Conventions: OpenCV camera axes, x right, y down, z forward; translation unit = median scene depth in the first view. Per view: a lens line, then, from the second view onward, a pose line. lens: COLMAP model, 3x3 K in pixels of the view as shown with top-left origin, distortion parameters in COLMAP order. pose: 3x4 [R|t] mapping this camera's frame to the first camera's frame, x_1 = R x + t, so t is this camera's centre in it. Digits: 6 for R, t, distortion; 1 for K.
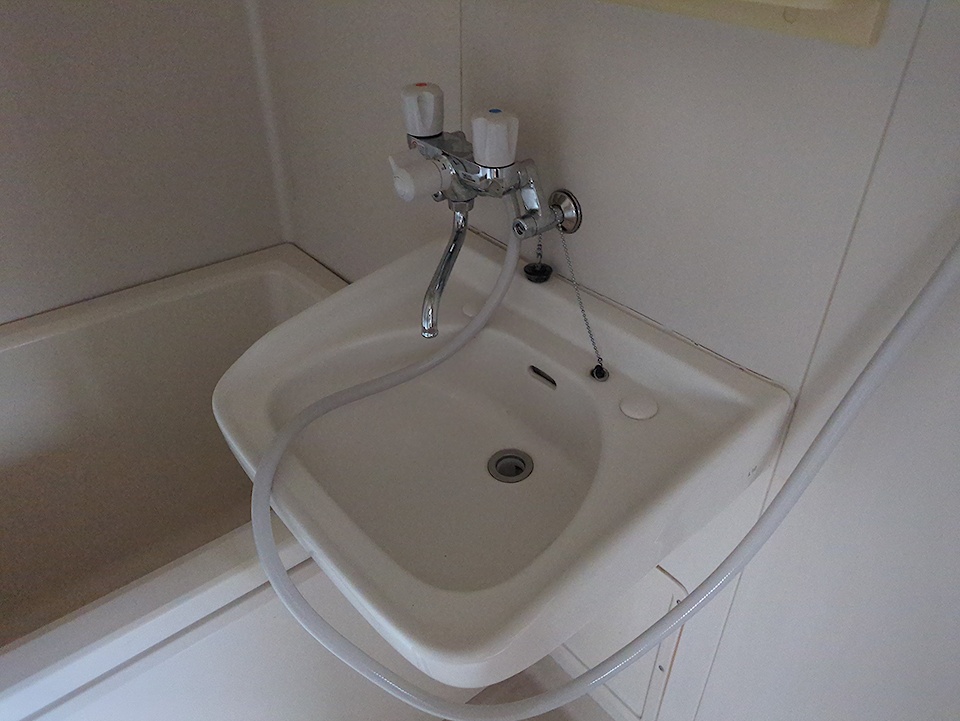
lens RADIAL K [[714.9, 0, 459.4], [0, 714.9, 360.8], [0, 0, 1]] dist [0.010573, -0.004786]
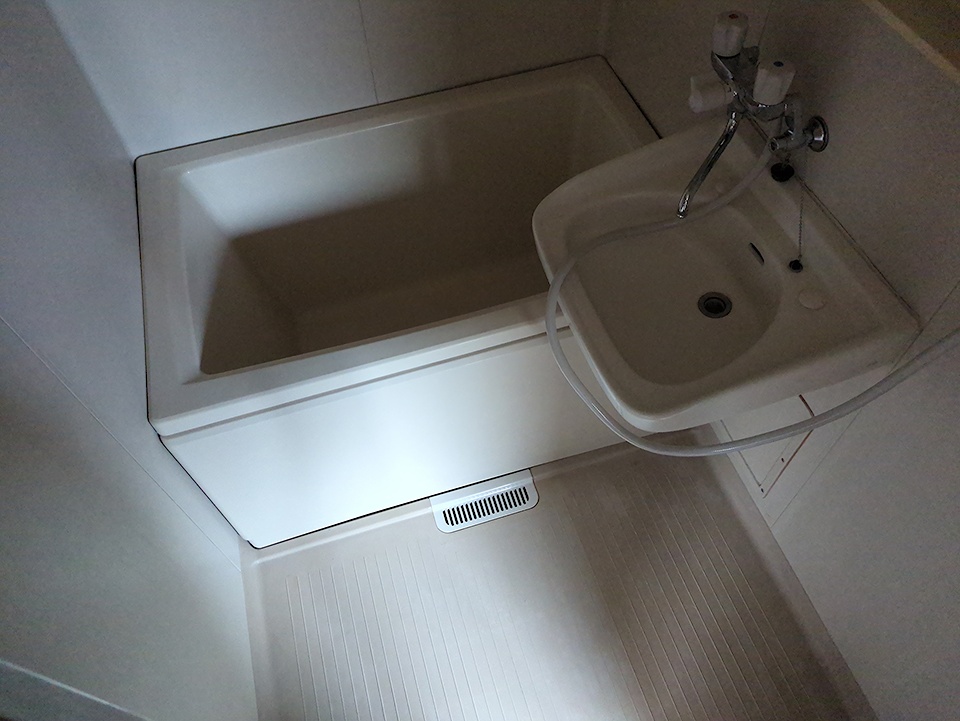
lens RADIAL K [[714.9, 0, 480.2], [0, 714.9, 362.8], [0, 0, 1]] dist [0.010573, -0.004786]
pose [[0.928134, 0.285990, -0.238280, 0.009671], [-0.176617, 0.901800, 0.394416, -0.245289], [0.327679, -0.323986, 0.887502, -0.500569]]
